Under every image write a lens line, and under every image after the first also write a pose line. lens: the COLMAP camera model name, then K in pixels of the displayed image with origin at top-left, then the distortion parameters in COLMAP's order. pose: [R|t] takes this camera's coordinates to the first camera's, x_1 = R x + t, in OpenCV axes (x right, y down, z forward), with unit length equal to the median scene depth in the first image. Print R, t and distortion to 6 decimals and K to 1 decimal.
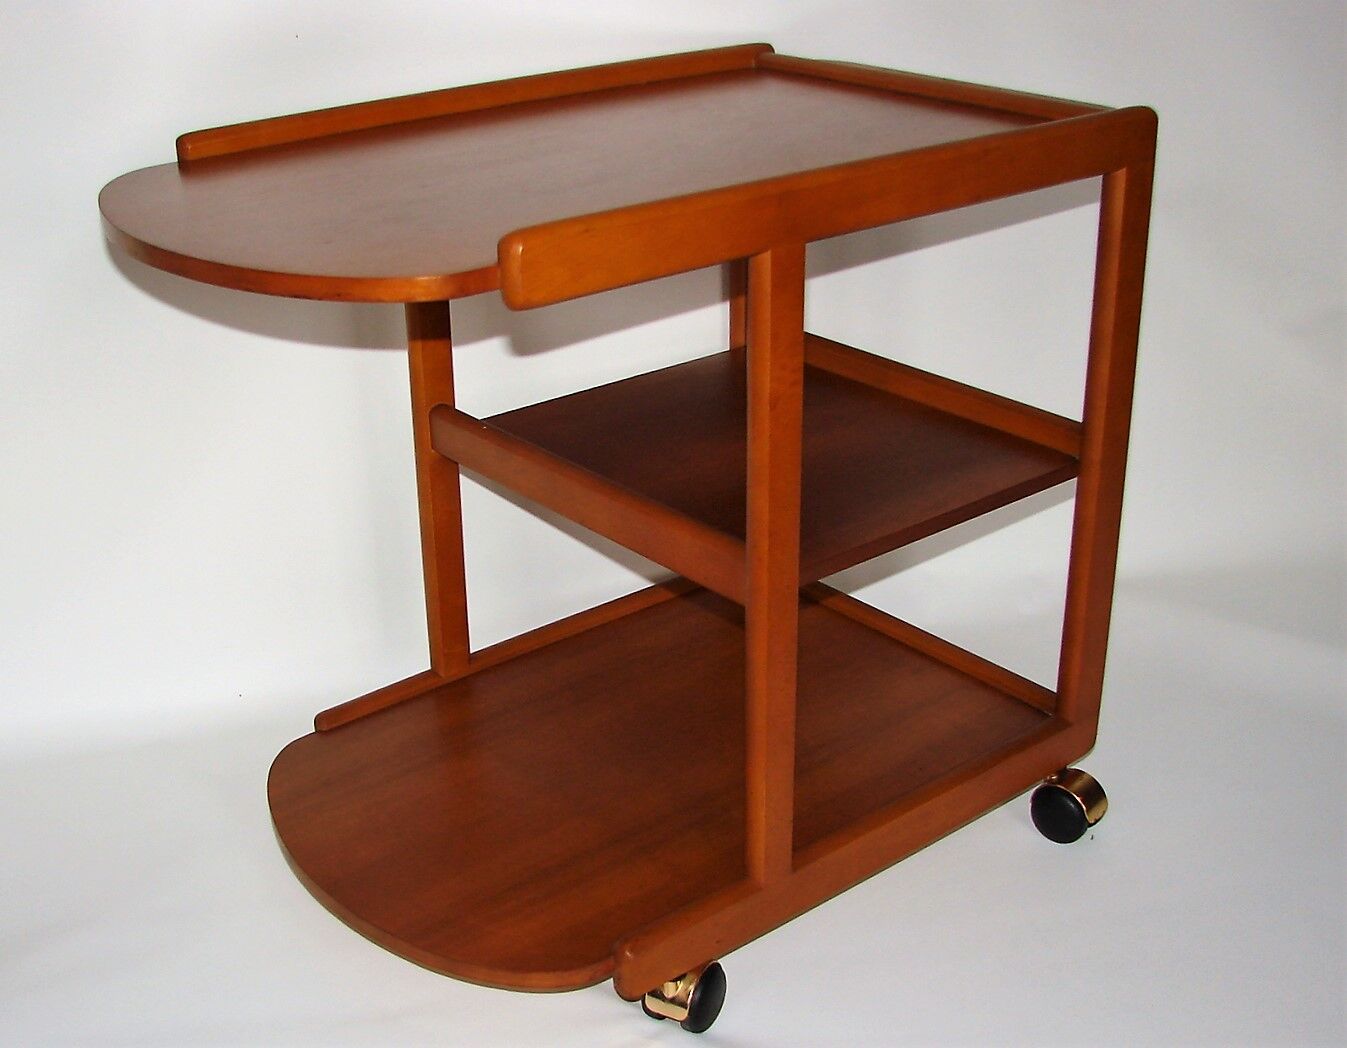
lens RADIAL K [[1739.6, 0, 720.0], [0, 1739.6, 519.8], [0, 0, 1]] dist [-0.024842, -0.040617]
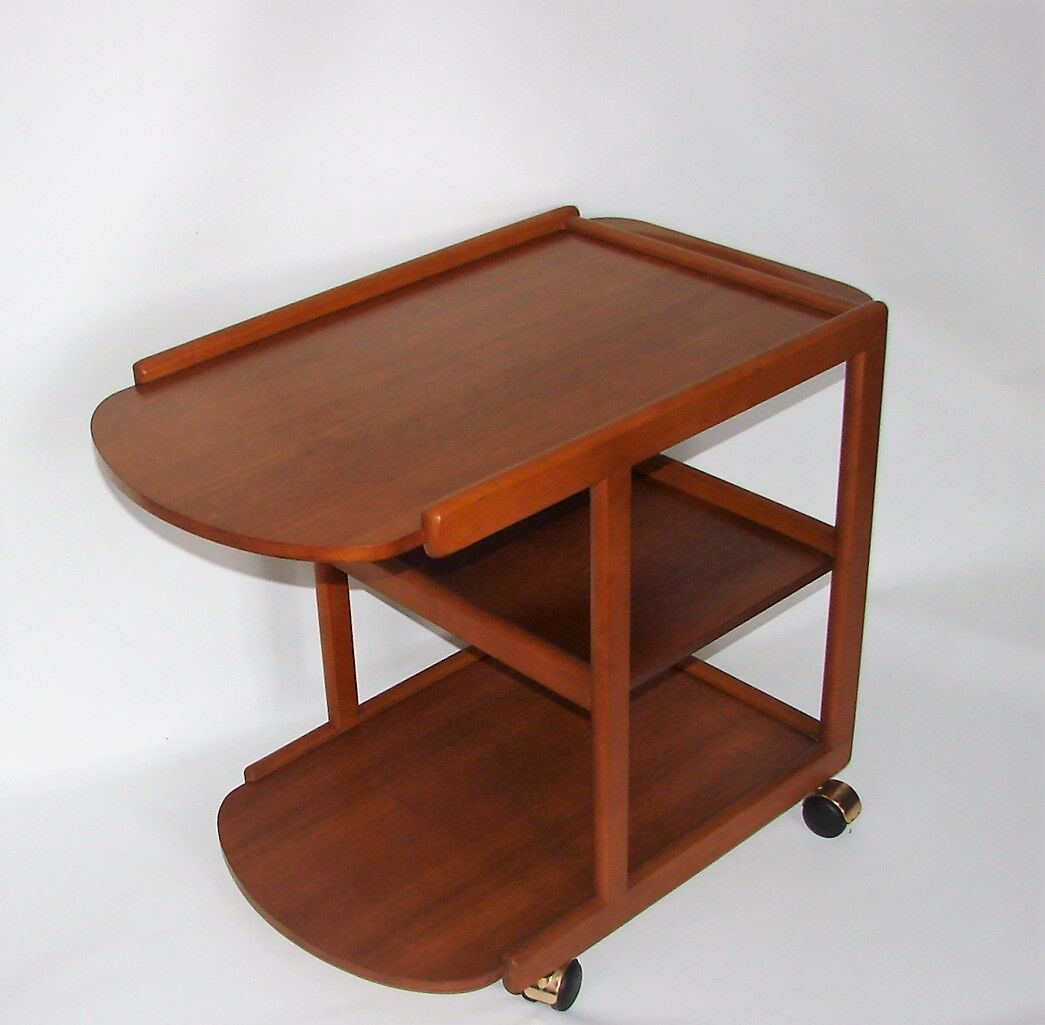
lens RADIAL K [[1831.9, 0, 522.5], [0, 1831.9, 512.5], [0, 0, 1]] dist [0.002925, -0.029981]
pose [[0.998545, -0.044751, 0.030091, -0.066134], [0.041051, 0.992634, 0.113982, -0.239065], [-0.034971, -0.112581, 0.993027, -0.353146]]
